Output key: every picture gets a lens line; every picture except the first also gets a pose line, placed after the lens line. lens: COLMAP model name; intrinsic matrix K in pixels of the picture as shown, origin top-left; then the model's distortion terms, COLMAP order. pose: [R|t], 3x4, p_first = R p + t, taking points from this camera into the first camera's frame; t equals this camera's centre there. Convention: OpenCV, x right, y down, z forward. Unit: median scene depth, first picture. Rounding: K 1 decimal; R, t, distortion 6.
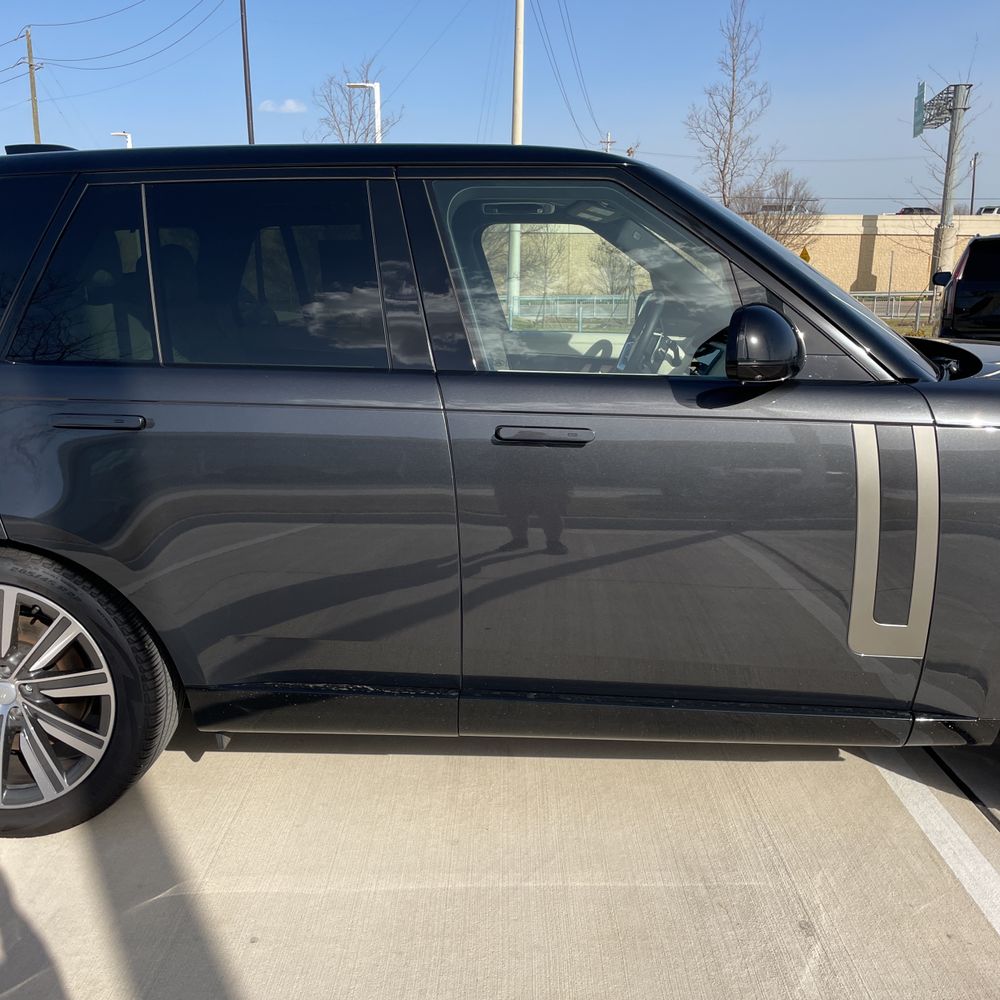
lens RADIAL K [[1027.4, 0, 504.3], [0, 1027.4, 507.8], [0, 0, 1]] dist [0.020985, 0.000000]
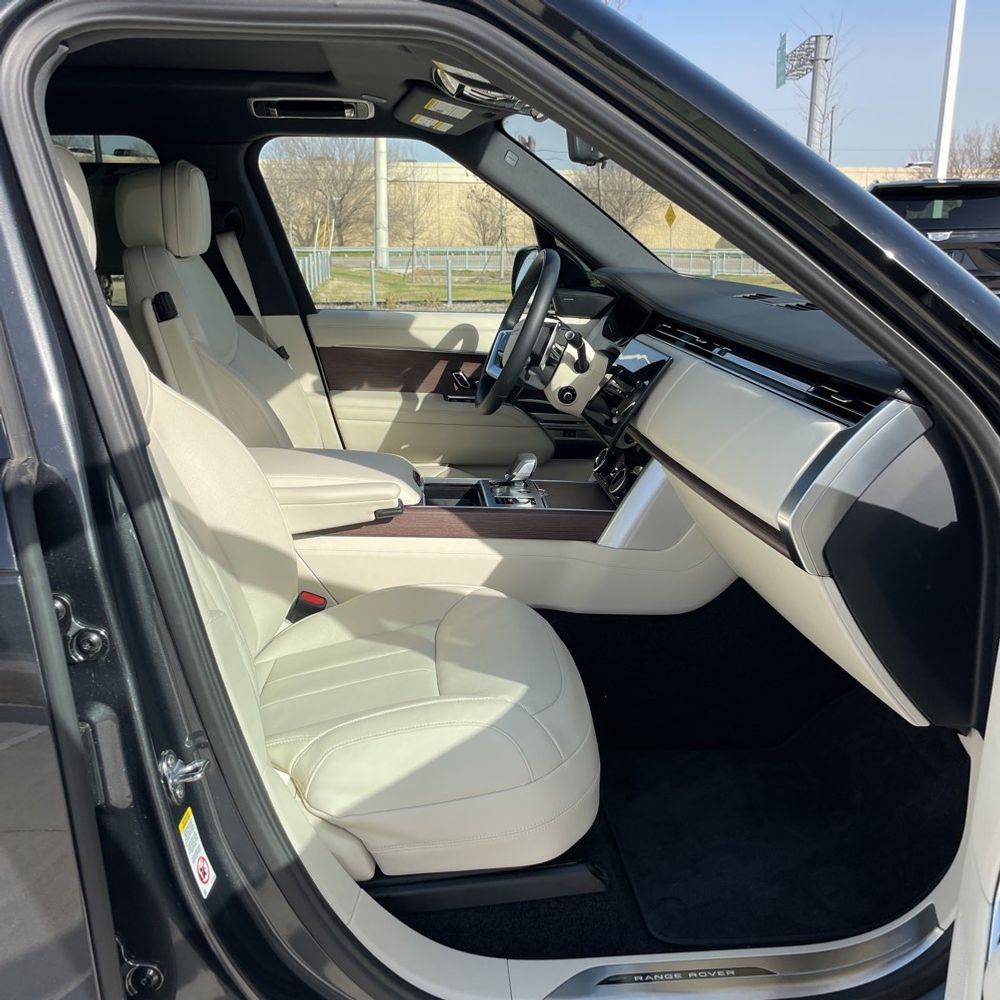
lens RADIAL K [[1027.4, 0, 505.1], [0, 1027.4, 498.8], [0, 0, 1]] dist [0.020985, 0.000000]
pose [[0.992626, -0.030489, 0.117320, 0.042982], [0.026118, 0.998913, 0.038615, -0.078495], [-0.118370, -0.035267, 0.992343, 0.354483]]
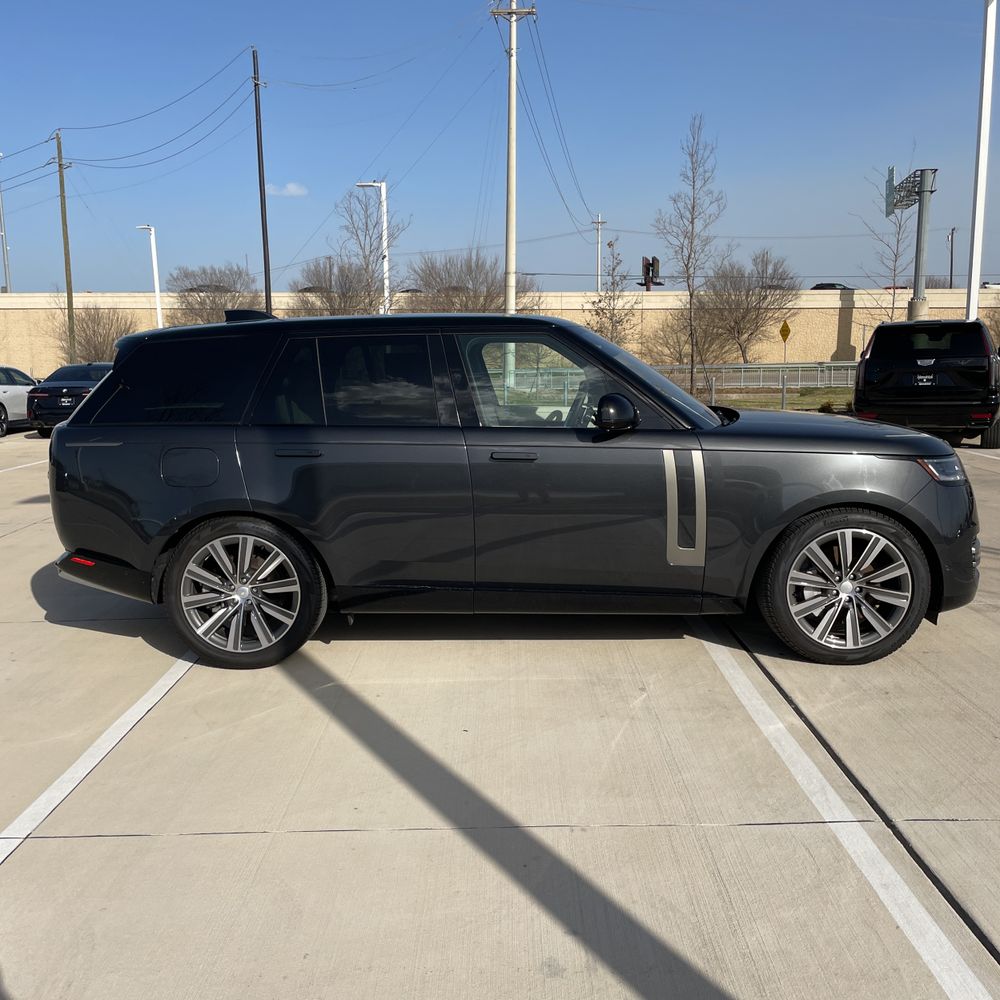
lens RADIAL K [[1027.4, 0, 502.1], [0, 1027.4, 490.7], [0, 0, 1]] dist [0.020985, 0.000000]
pose [[0.999931, -0.011707, -0.000990, 0.008971], [0.011582, 0.996399, -0.083995, 0.101384], [0.001969, 0.083977, 0.996466, -0.627033]]
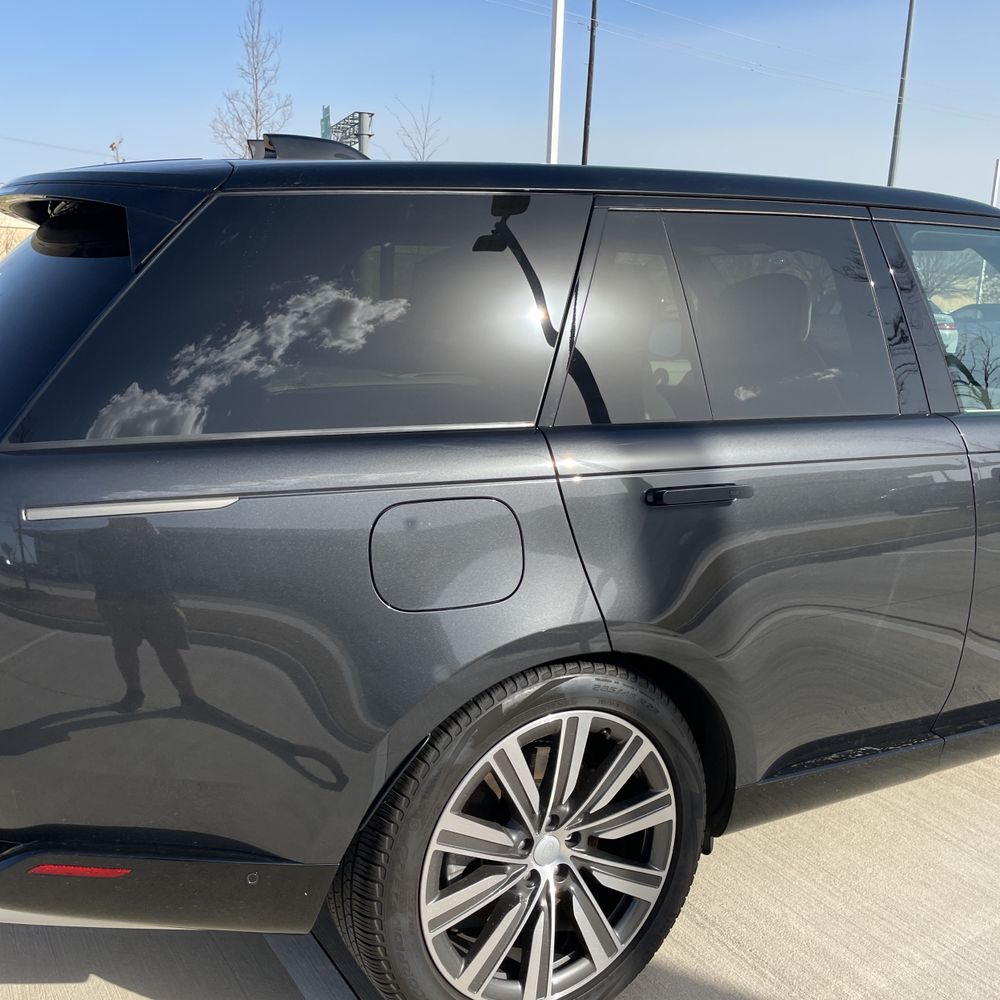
lens RADIAL K [[1027.4, 0, 494.1], [0, 1027.4, 502.9], [0, 0, 1]] dist [0.020985, 0.000000]
pose [[0.855245, -0.087544, 0.510775, -0.574481], [0.093032, 0.995552, 0.014859, -0.061314], [-0.509804, 0.034811, 0.859586, 0.225324]]
